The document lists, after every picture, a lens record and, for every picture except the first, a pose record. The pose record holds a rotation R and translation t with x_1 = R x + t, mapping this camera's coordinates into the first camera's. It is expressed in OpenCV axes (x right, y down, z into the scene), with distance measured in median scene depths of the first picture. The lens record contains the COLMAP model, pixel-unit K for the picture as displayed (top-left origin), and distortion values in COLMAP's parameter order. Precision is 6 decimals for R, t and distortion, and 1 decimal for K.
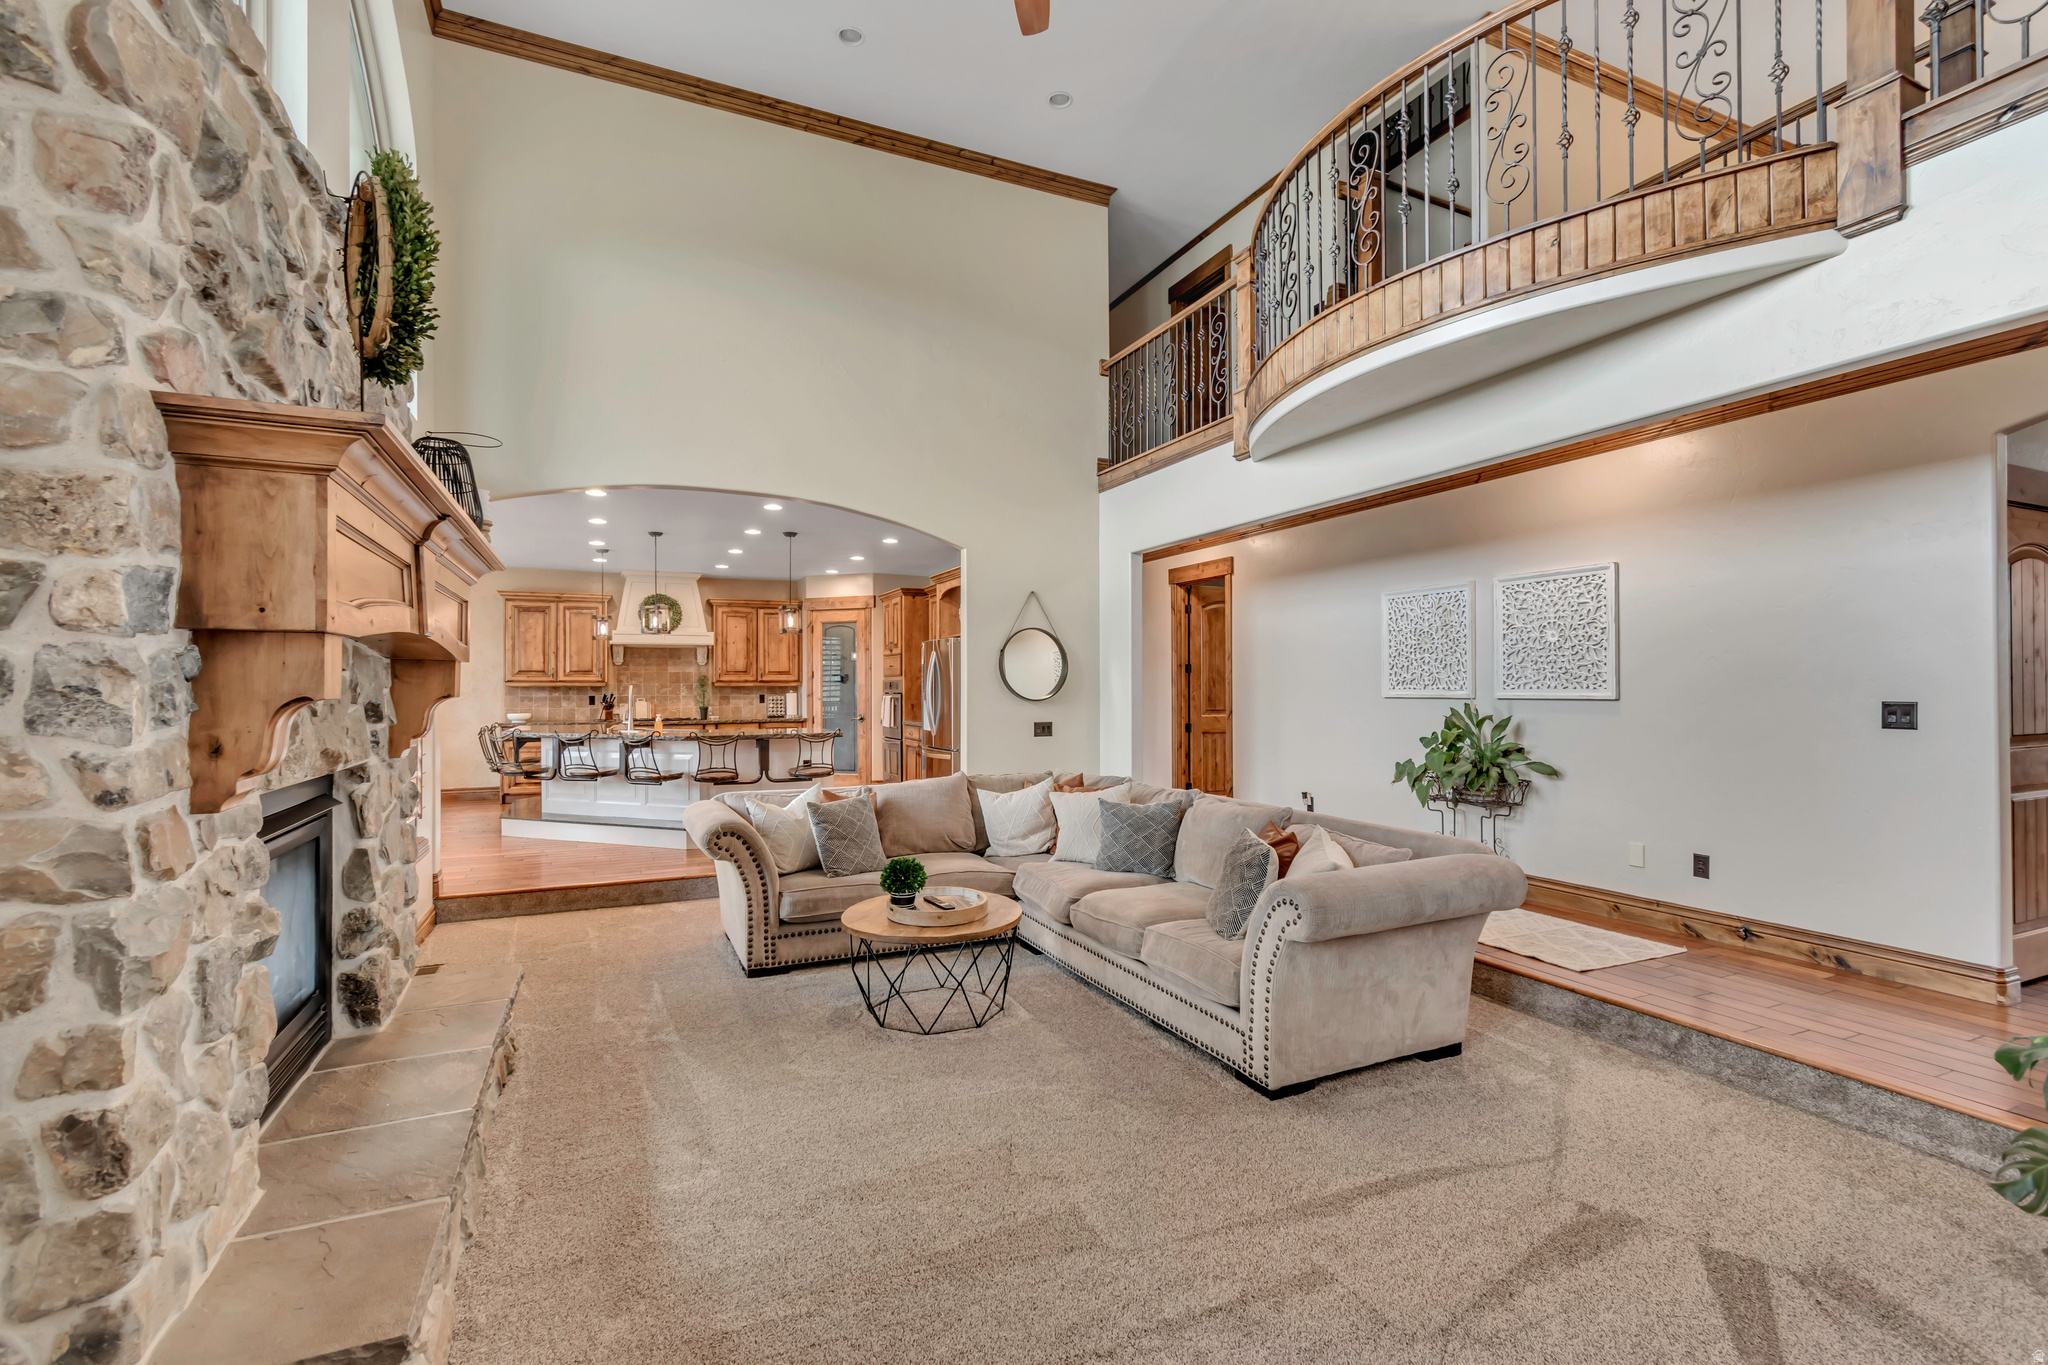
lens RADIAL K [[915.7, 0, 1038.0], [0, 915.7, 684.2], [0, 0, 1]] dist [0.001031, -0.000299]
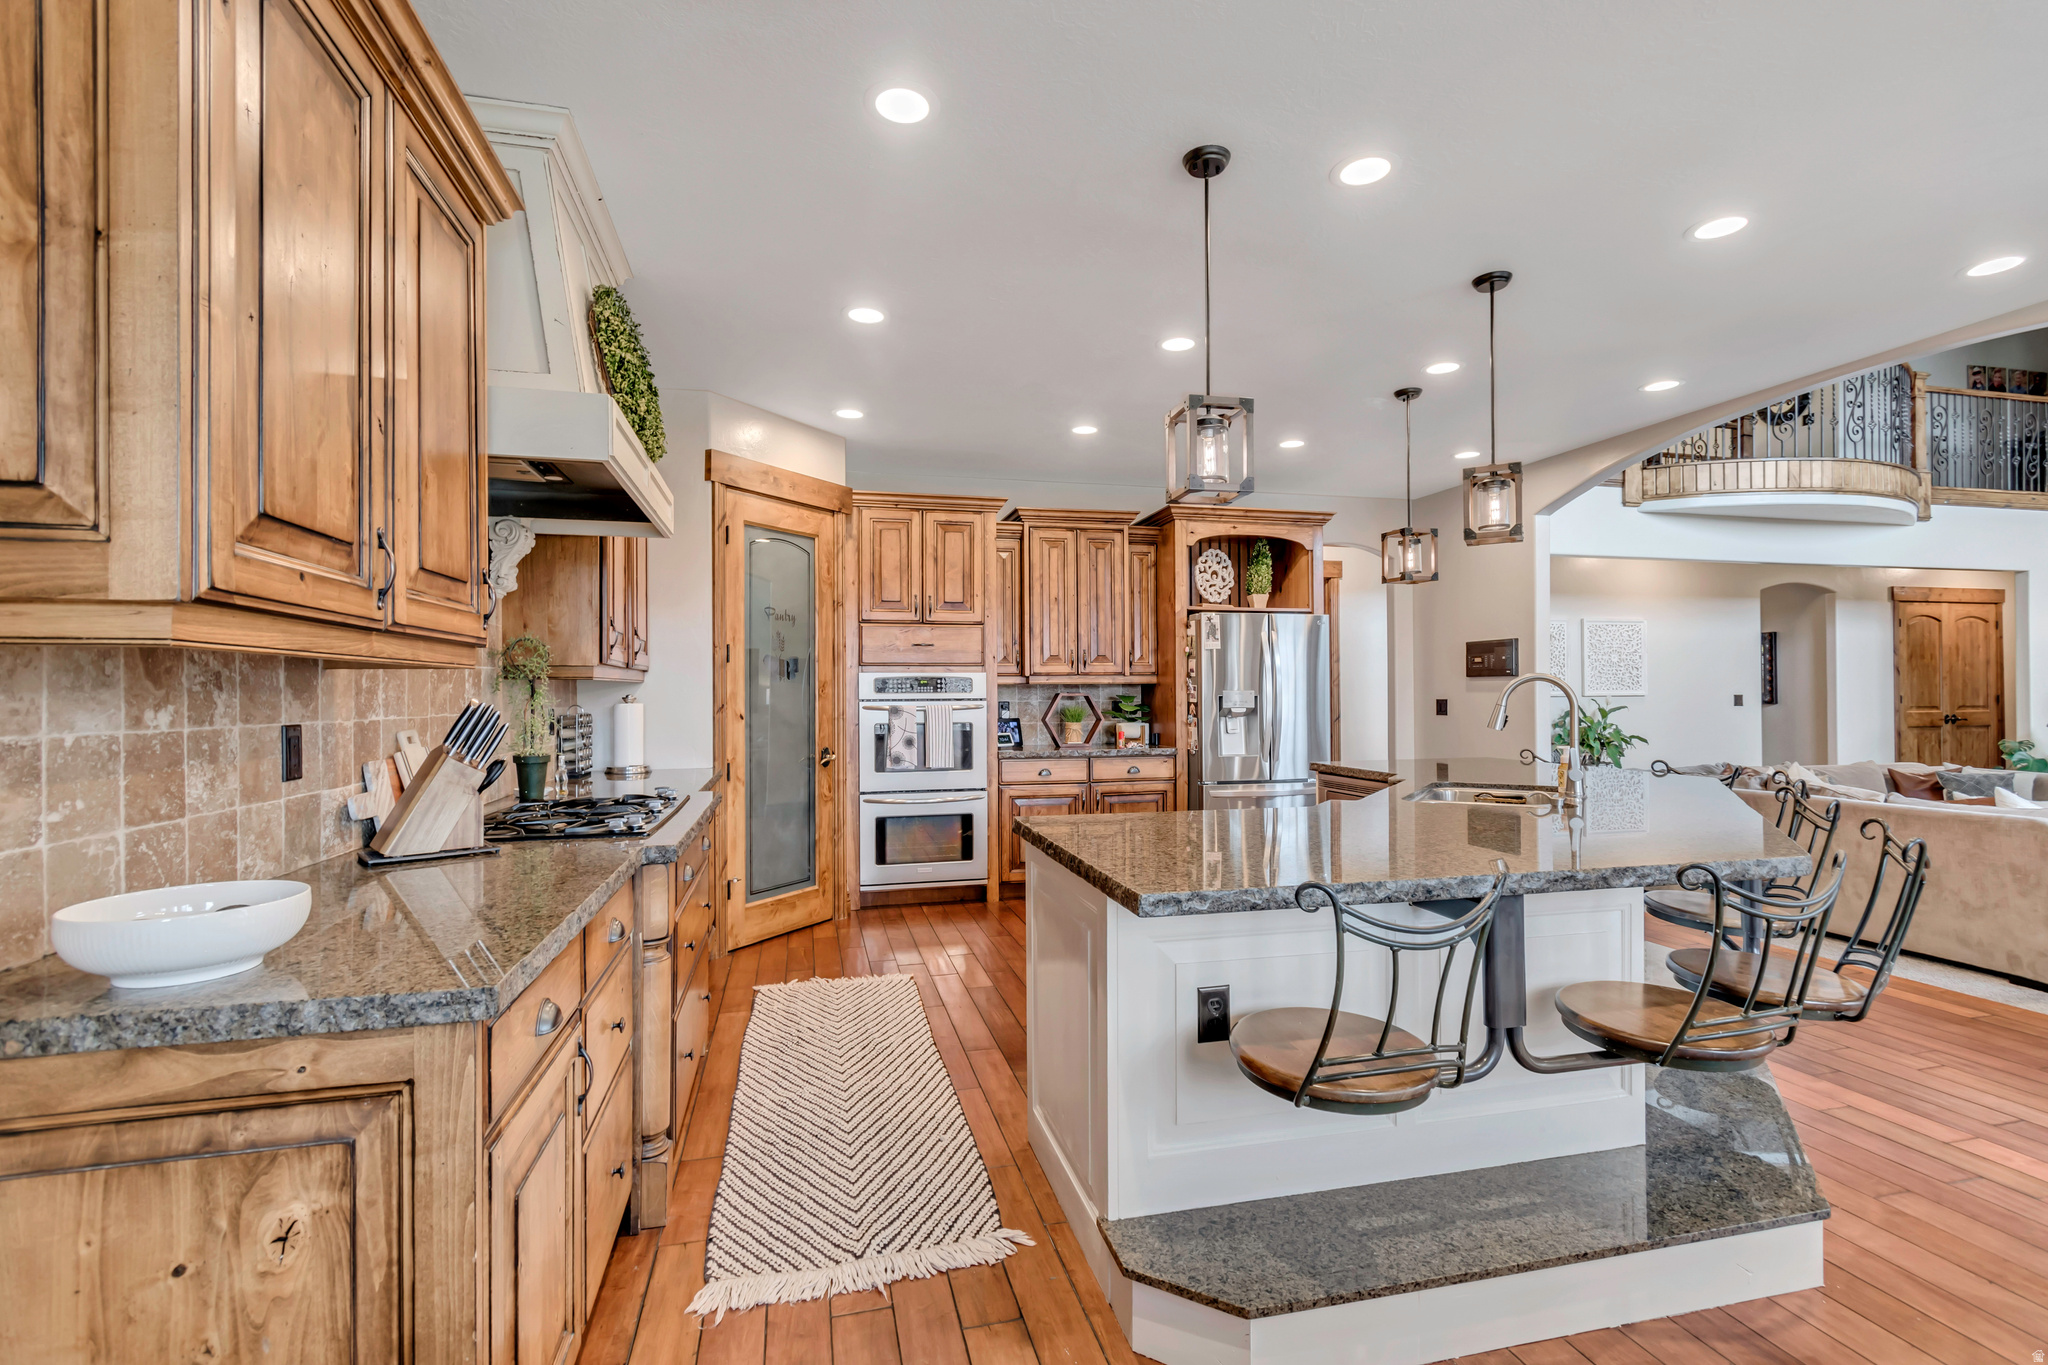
lens RADIAL K [[915.7, 0, 1028.9], [0, 915.7, 689.2], [0, 0, 1]] dist [0.001031, -0.000299]
pose [[0.193119, 0.006404, 0.981154, -0.615552], [-0.000535, 0.999979, -0.006422, 0.007213], [-0.981175, 0.000715, 0.193119, 0.825919]]
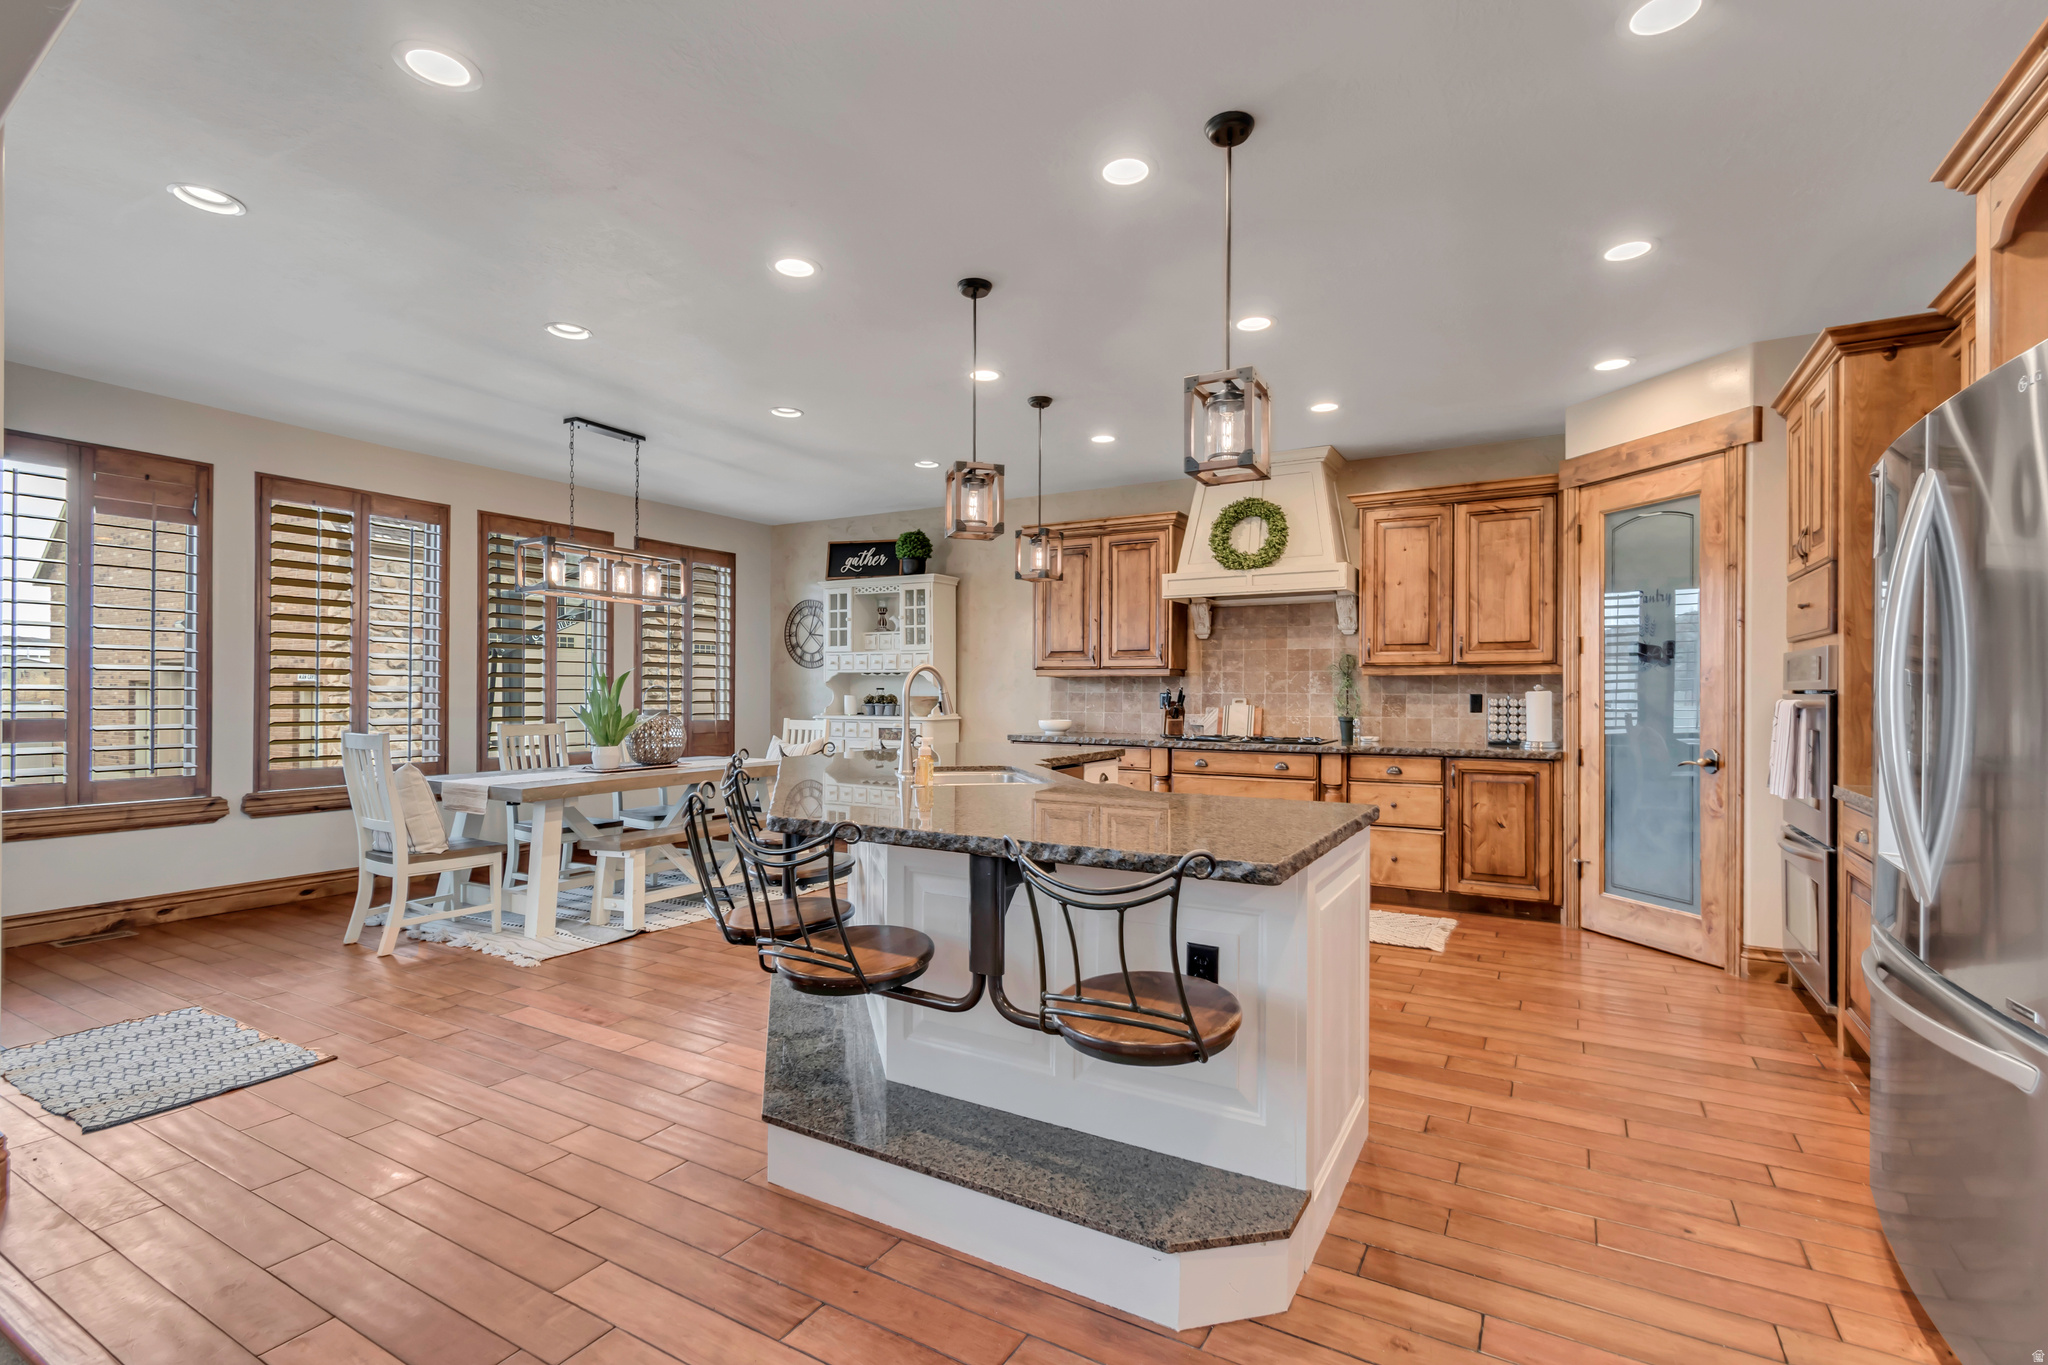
lens RADIAL K [[931.8, 0, 1031.5], [0, 931.8, 696.2], [0, 0, 1]] dist [0.006426, -0.002614]
pose [[0.577618, 0.009958, -0.816246, -0.049602], [-0.001195, 0.999935, 0.011352, 0.008020], [0.816306, -0.005582, 0.577592, 0.578860]]
